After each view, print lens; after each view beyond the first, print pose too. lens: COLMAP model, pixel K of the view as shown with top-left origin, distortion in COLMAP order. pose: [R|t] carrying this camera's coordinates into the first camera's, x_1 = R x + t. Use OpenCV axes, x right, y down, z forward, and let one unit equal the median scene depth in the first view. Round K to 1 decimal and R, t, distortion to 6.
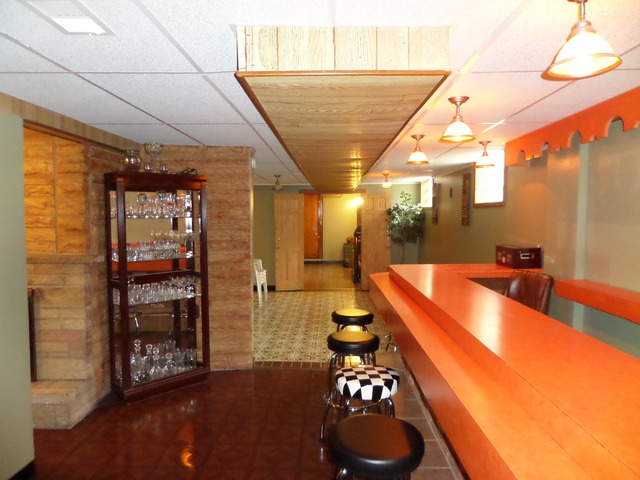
lens RADIAL K [[453.3, 0, 321.7], [0, 453.3, 237.9], [0, 0, 1]] dist [-0.008020, -0.012279]
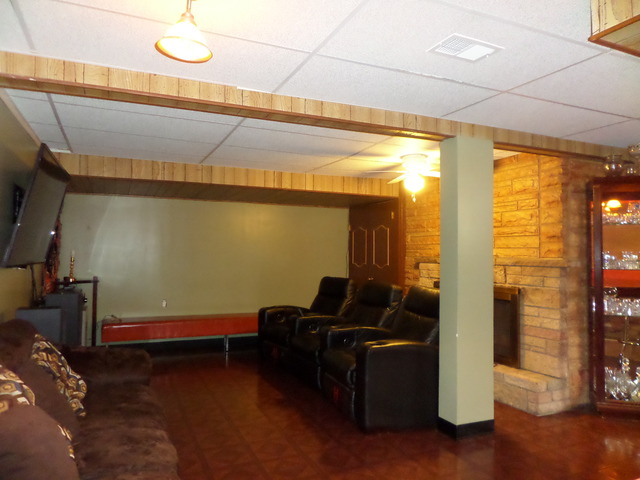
lens RADIAL K [[453.3, 0, 321.9], [0, 453.3, 240.1], [0, 0, 1]] dist [-0.008020, -0.012279]
pose [[0.430429, -0.022326, -0.902348, 0.197050], [-0.050845, 0.997507, -0.048934, 0.071914], [0.901191, 0.066942, 0.428221, 0.027325]]
